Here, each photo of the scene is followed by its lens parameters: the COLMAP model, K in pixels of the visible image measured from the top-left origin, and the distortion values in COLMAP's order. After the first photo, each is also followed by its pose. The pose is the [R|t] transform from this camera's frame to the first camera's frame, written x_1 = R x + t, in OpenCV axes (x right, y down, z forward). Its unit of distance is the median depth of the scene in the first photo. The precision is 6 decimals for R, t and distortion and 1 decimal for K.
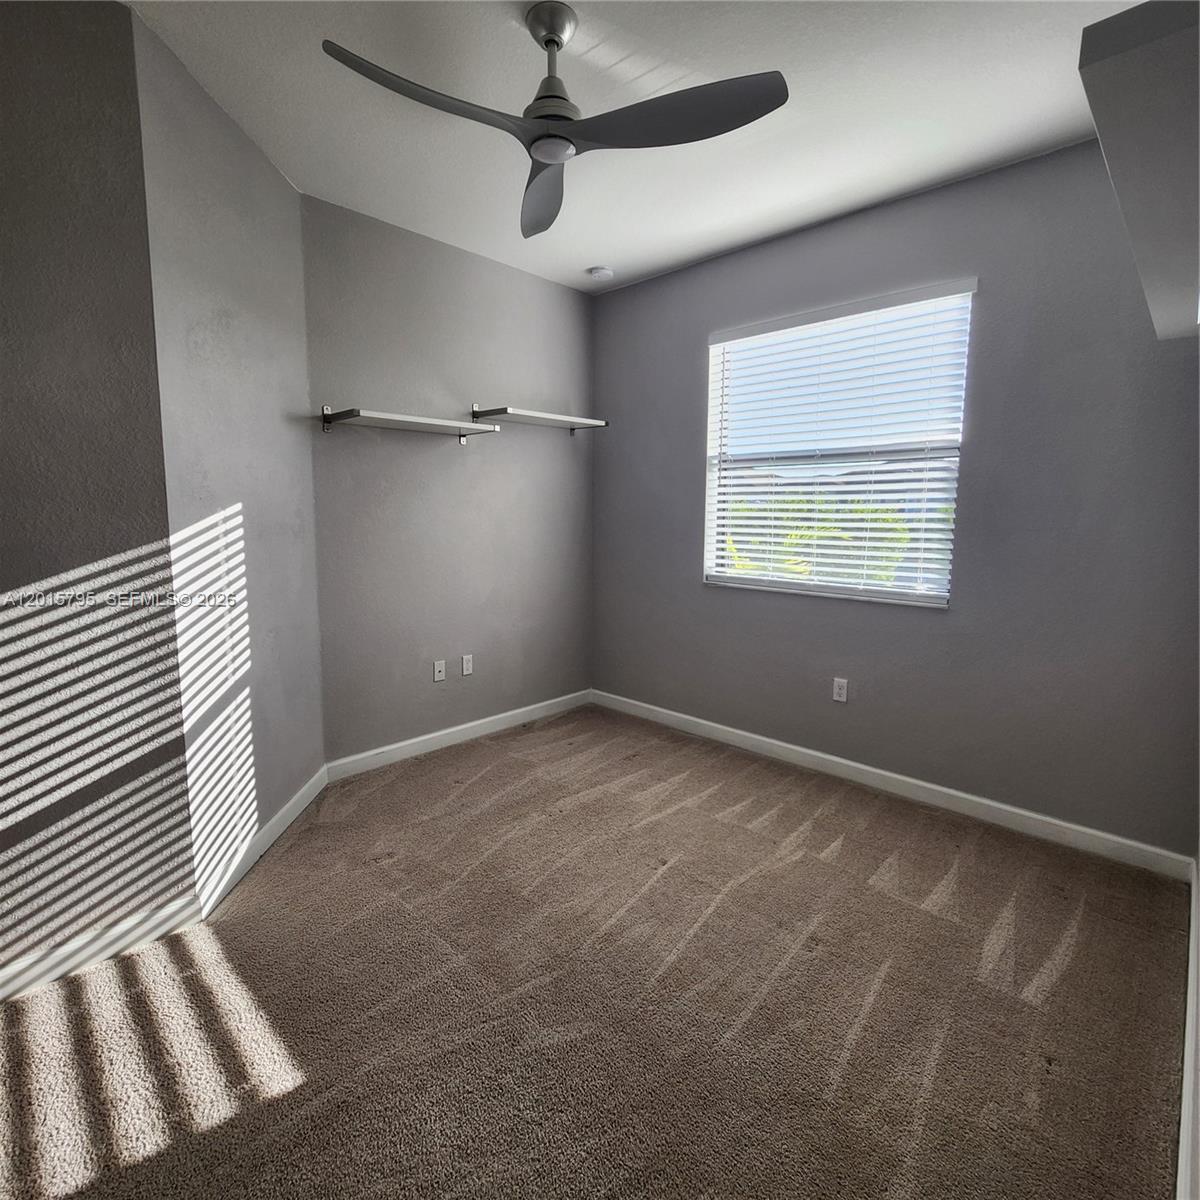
lens RADIAL K [[637.7, 0, 589.2], [0, 637.7, 581.3], [0, 0, 1]] dist [0.002139, -0.003039]
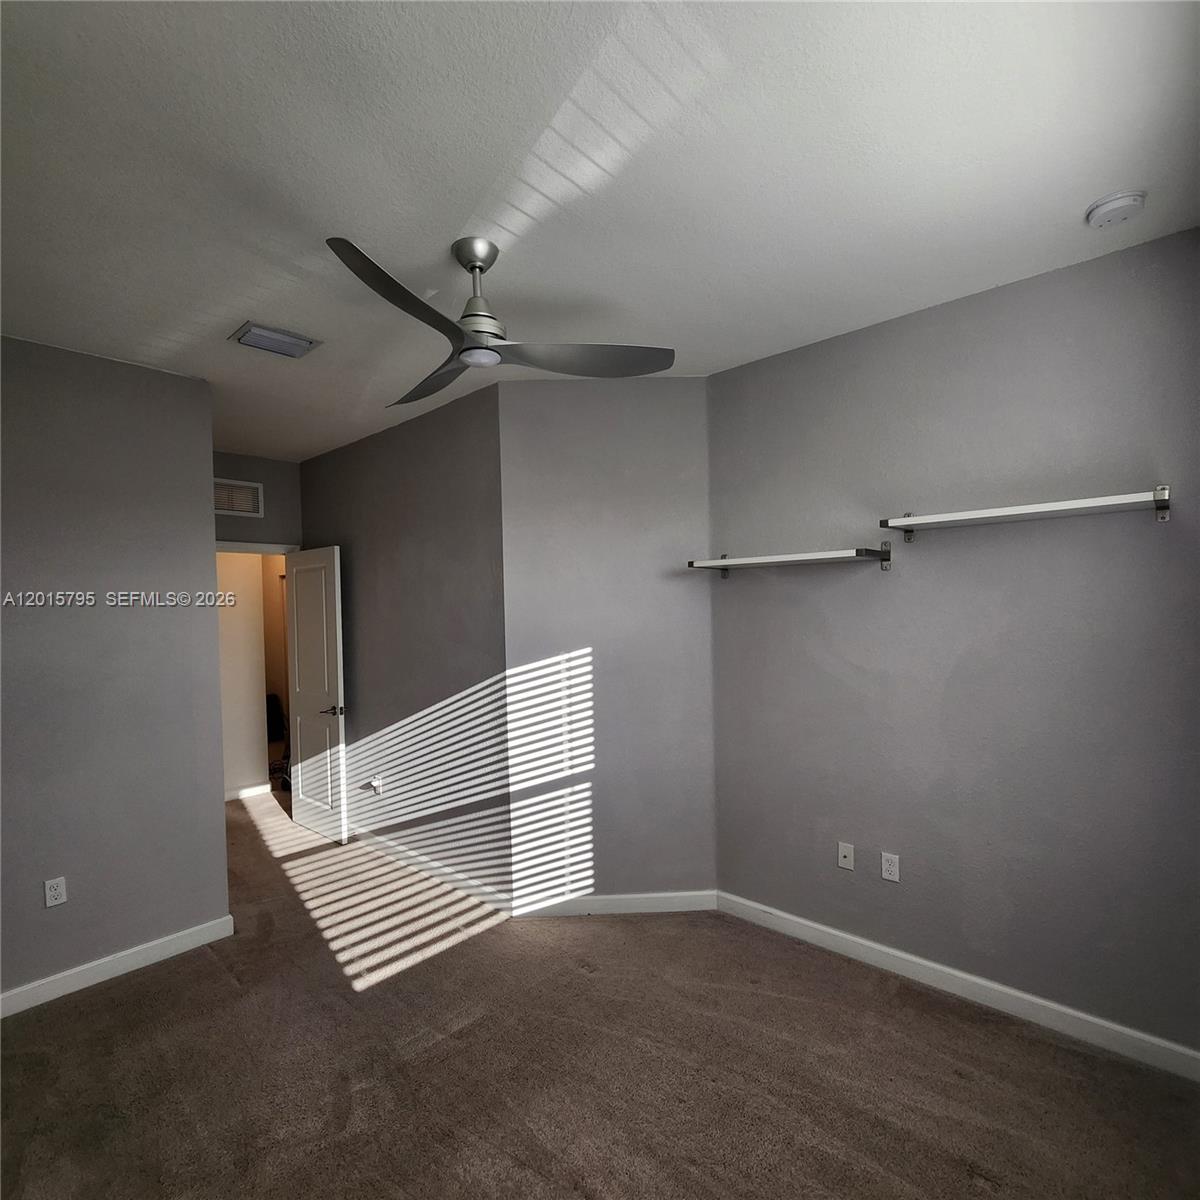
lens RADIAL K [[643.0, 0, 567.2], [0, 643.0, 603.6], [0, 0, 1]] dist [0.003044, -0.001808]
pose [[0.000046, 0.004707, -0.999989, 0.679092], [-0.085355, 0.996340, 0.004686, -0.176190], [0.996351, 0.085354, 0.000447, 0.754014]]
